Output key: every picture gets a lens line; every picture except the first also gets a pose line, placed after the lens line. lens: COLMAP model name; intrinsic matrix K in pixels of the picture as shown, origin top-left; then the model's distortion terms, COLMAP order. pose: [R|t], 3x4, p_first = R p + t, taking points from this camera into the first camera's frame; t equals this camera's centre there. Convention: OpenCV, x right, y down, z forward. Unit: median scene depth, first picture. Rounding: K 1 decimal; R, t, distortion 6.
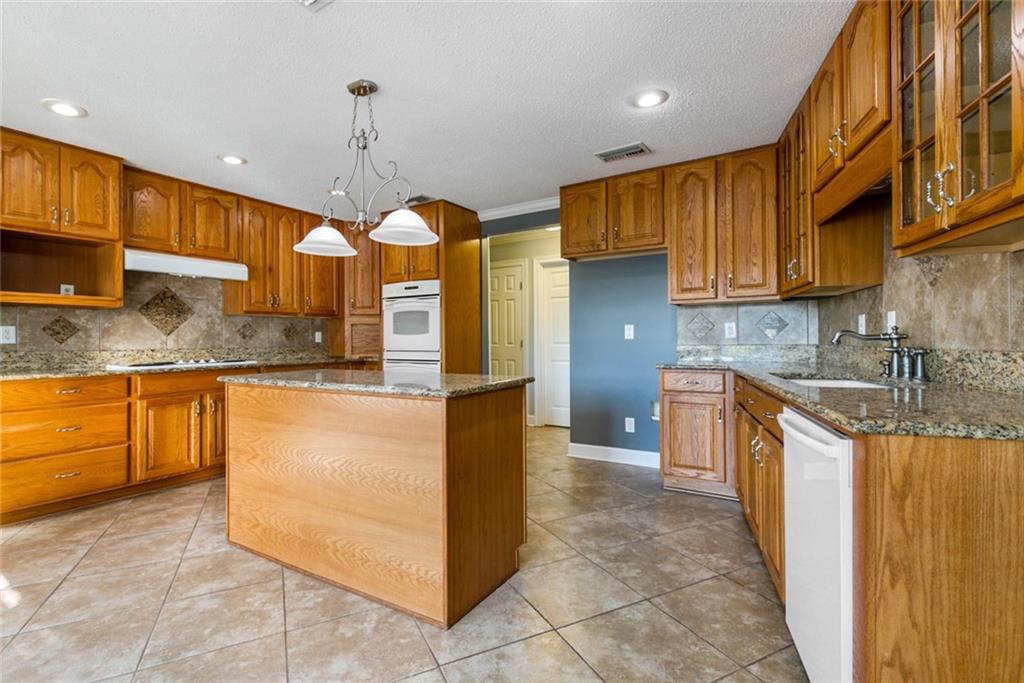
lens RADIAL K [[469.6, 0, 511.6], [0, 469.6, 338.4], [0, 0, 1]] dist [0.000031, -0.001160]
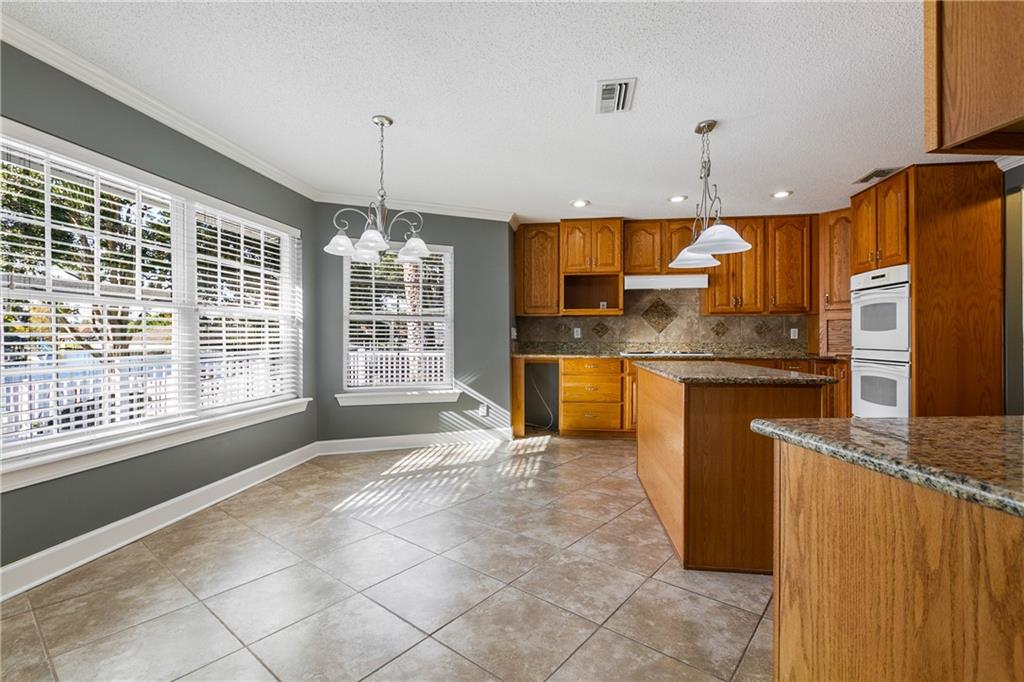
lens RADIAL K [[469.6, 0, 512.4], [0, 469.6, 338.6], [0, 0, 1]] dist [0.000031, -0.001160]
pose [[0.415652, 0.007986, -0.909489, 0.364022], [-0.000215, 0.999962, 0.008682, -0.001381], [0.909524, -0.003413, 0.415638, 0.030630]]
